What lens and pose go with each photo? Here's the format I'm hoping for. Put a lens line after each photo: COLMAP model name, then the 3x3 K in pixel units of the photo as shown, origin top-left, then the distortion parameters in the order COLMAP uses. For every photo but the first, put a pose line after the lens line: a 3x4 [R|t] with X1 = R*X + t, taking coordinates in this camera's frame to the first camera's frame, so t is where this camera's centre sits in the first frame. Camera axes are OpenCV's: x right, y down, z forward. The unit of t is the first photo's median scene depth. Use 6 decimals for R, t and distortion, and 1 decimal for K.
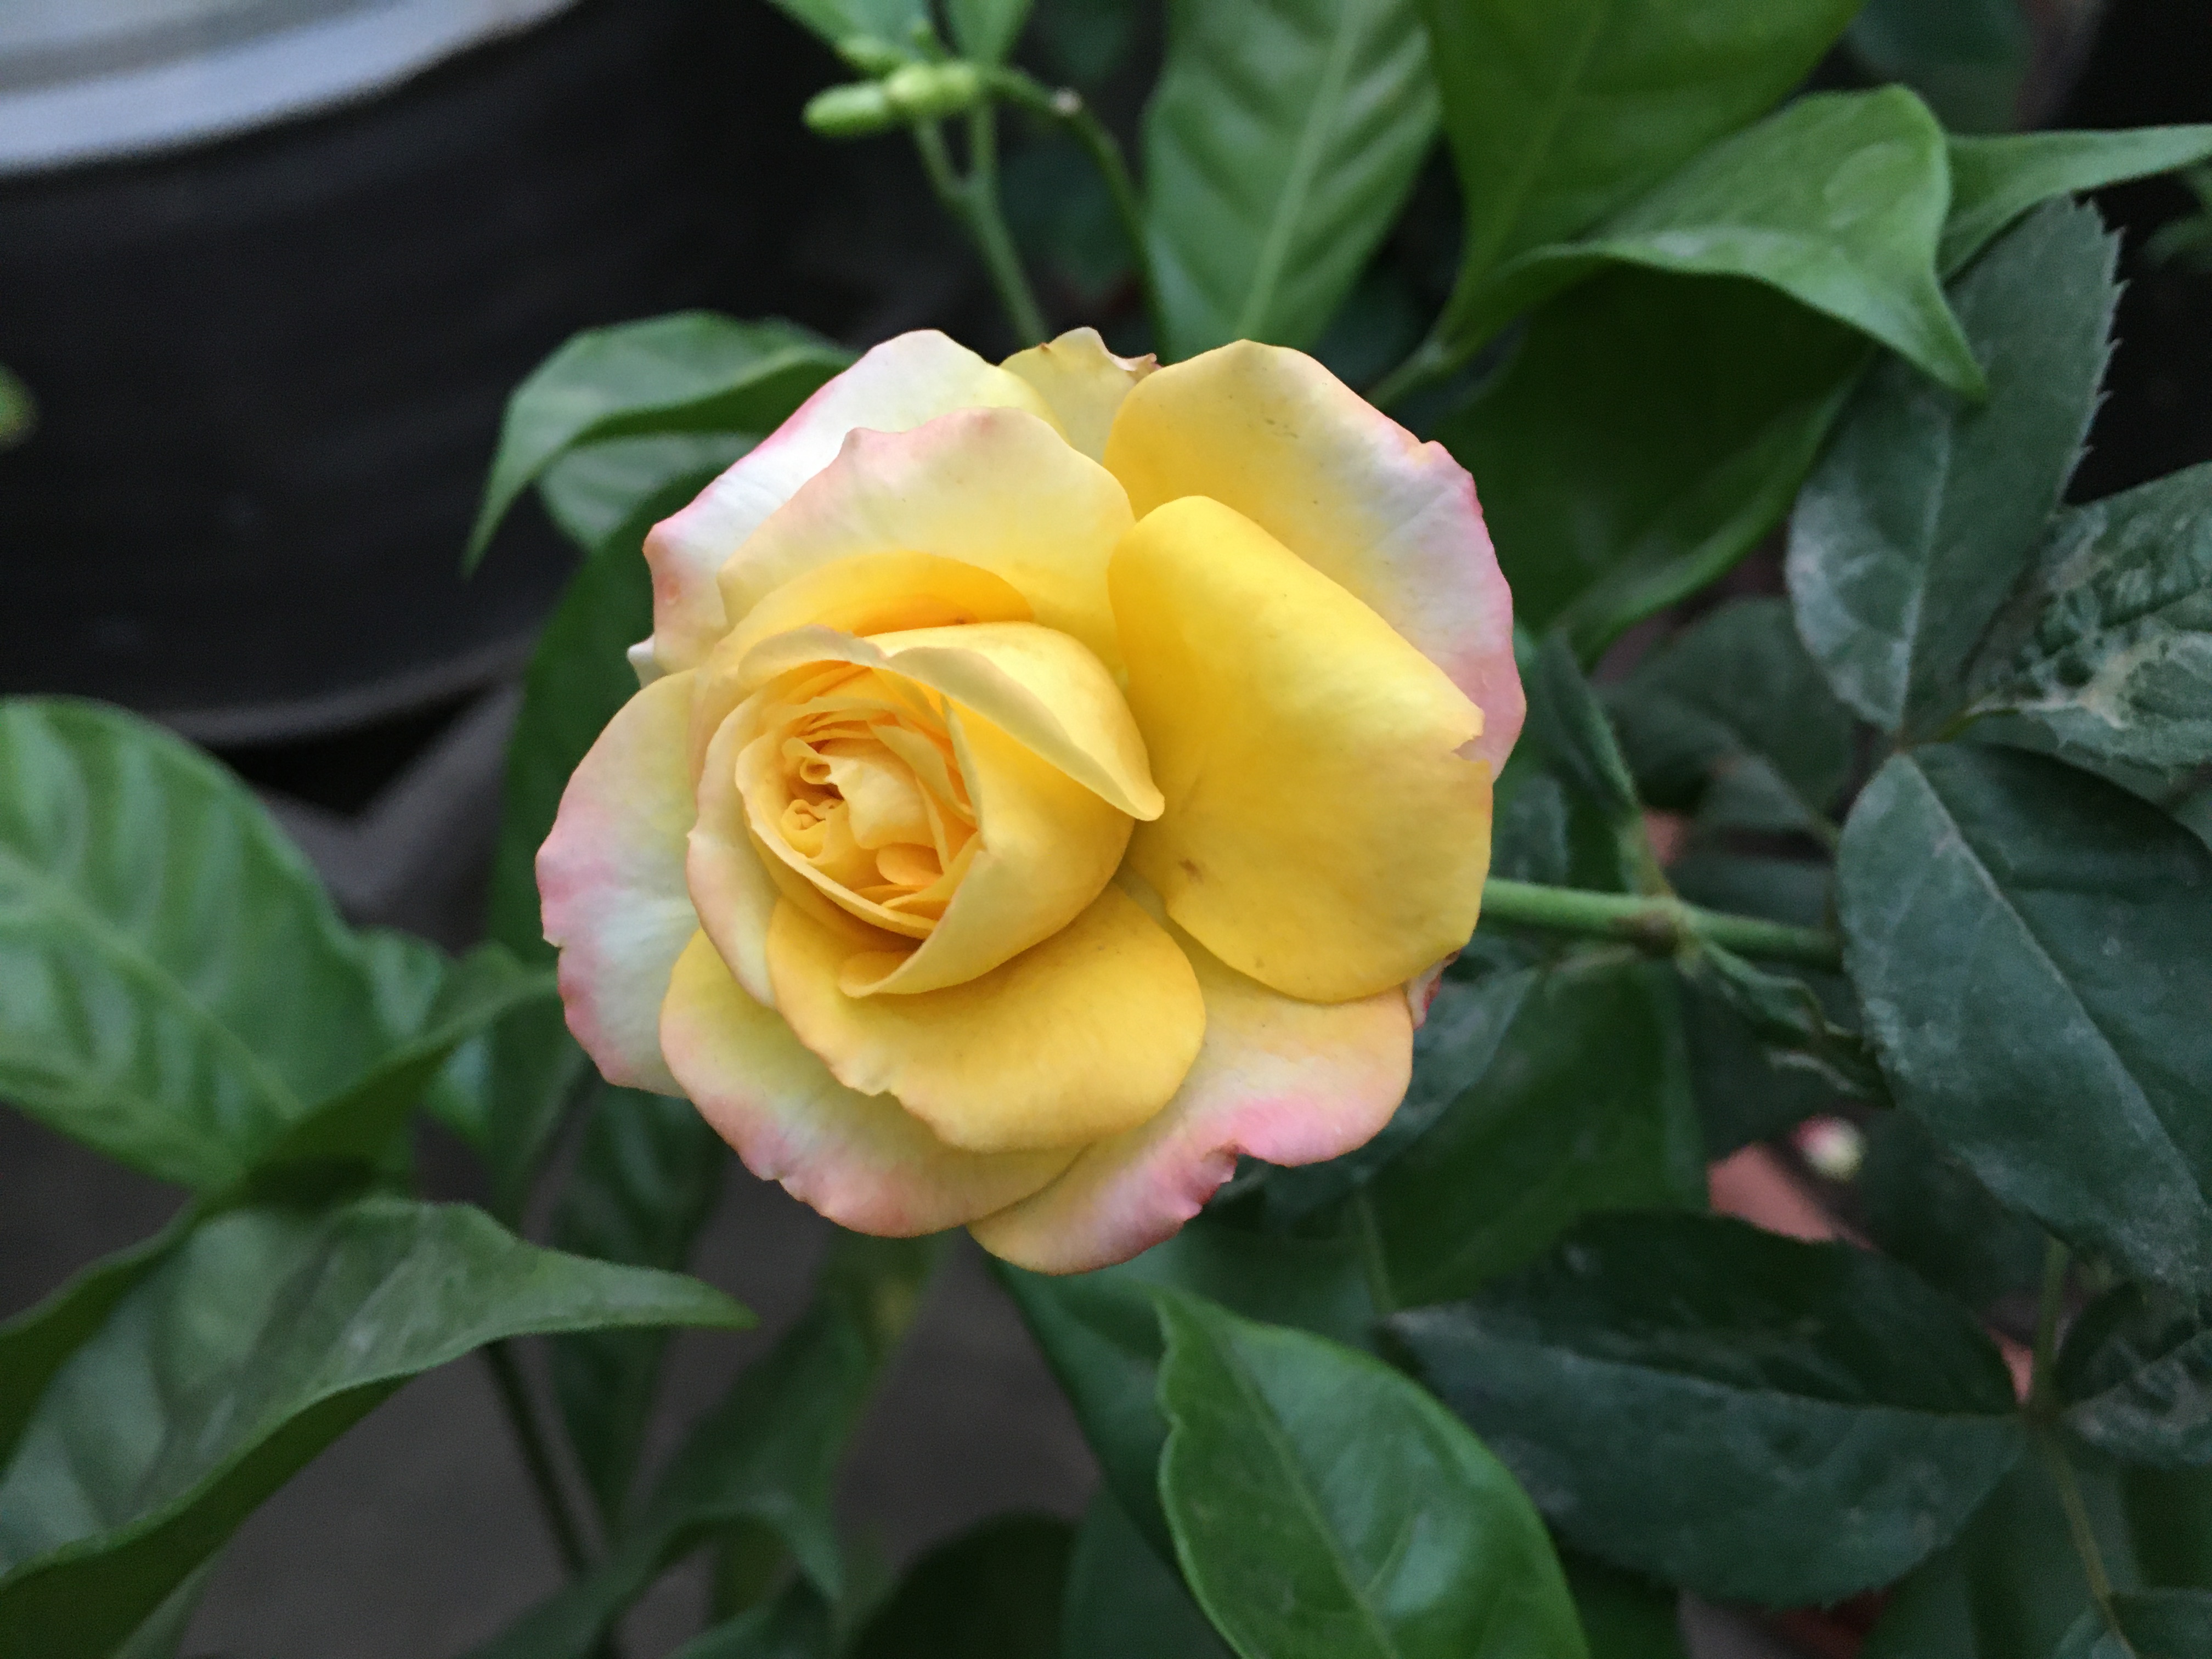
lens RADIAL K [[1881.1, 0, 967.4], [0, 1881.1, 1015.3], [0, 0, 1]] dist [-0.094319, 0.201420]
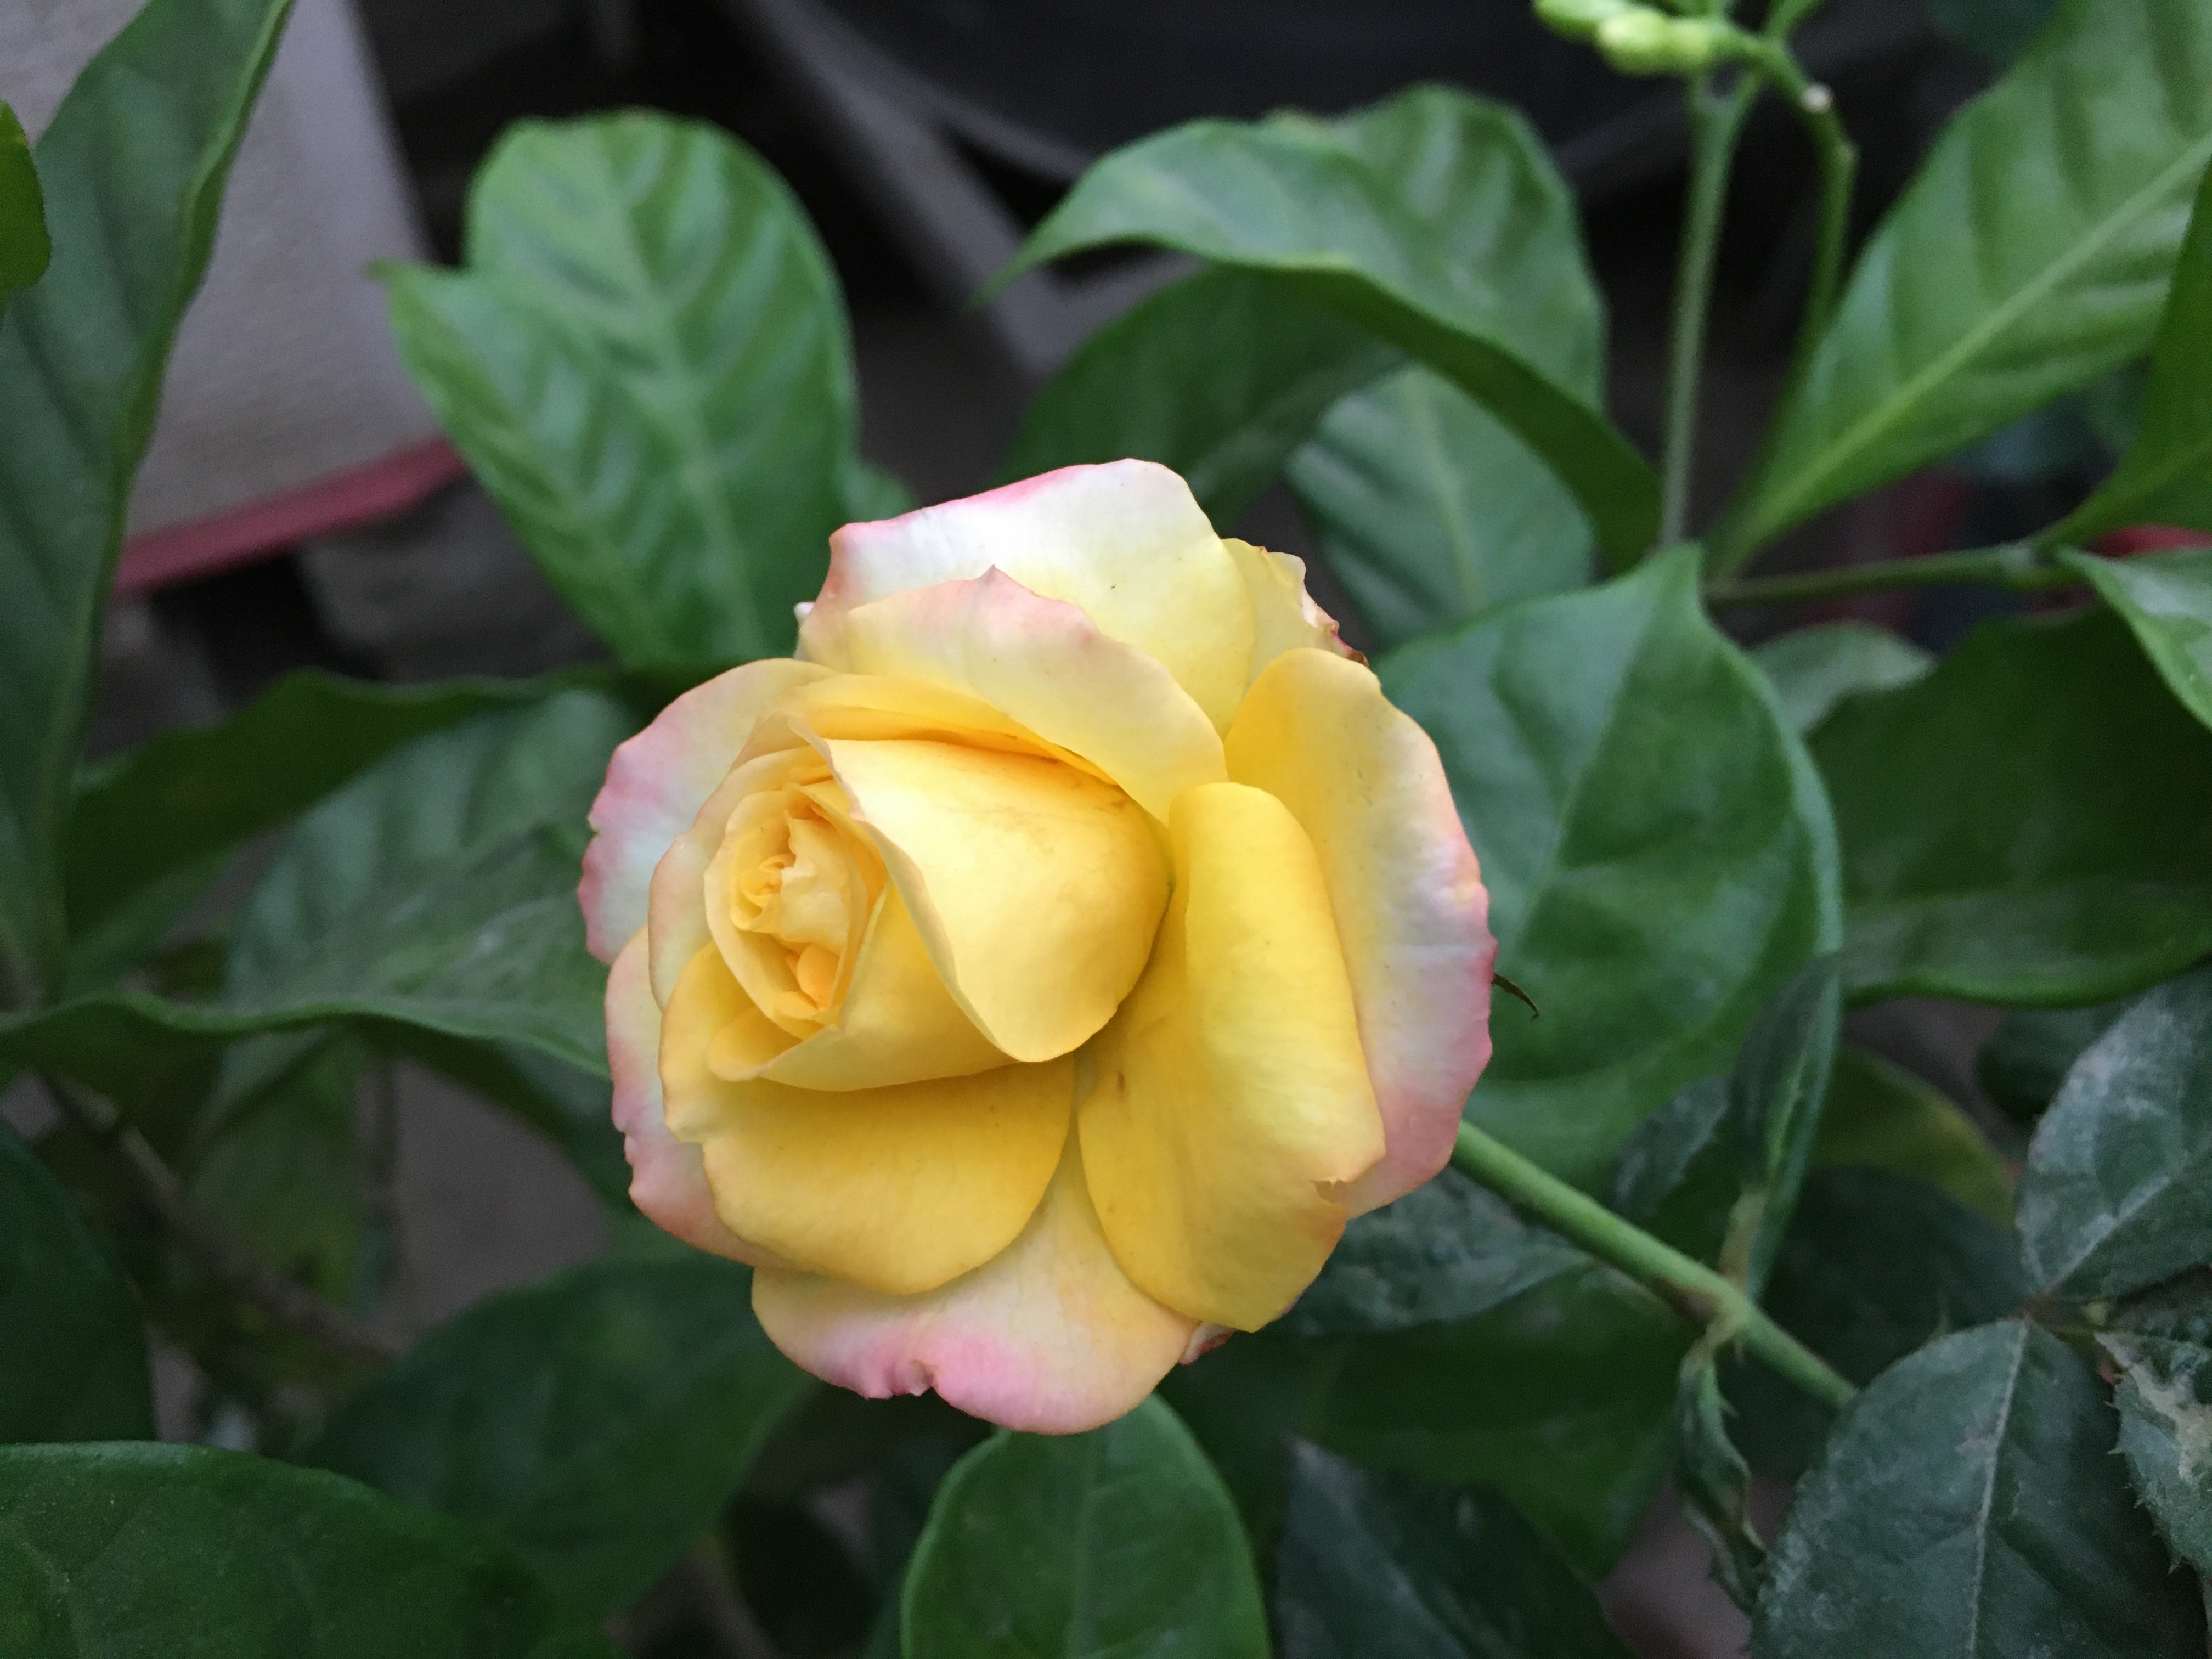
lens RADIAL K [[1835.1, 0, 1106.0], [0, 1835.1, 829.5], [0, 0, 1]] dist [0.002021, -0.007966]
pose [[0.829346, 0.519531, -0.205601, 0.203789], [-0.478059, 0.850280, 0.220187, -0.341182], [0.289212, -0.084322, 0.953544, 0.054652]]
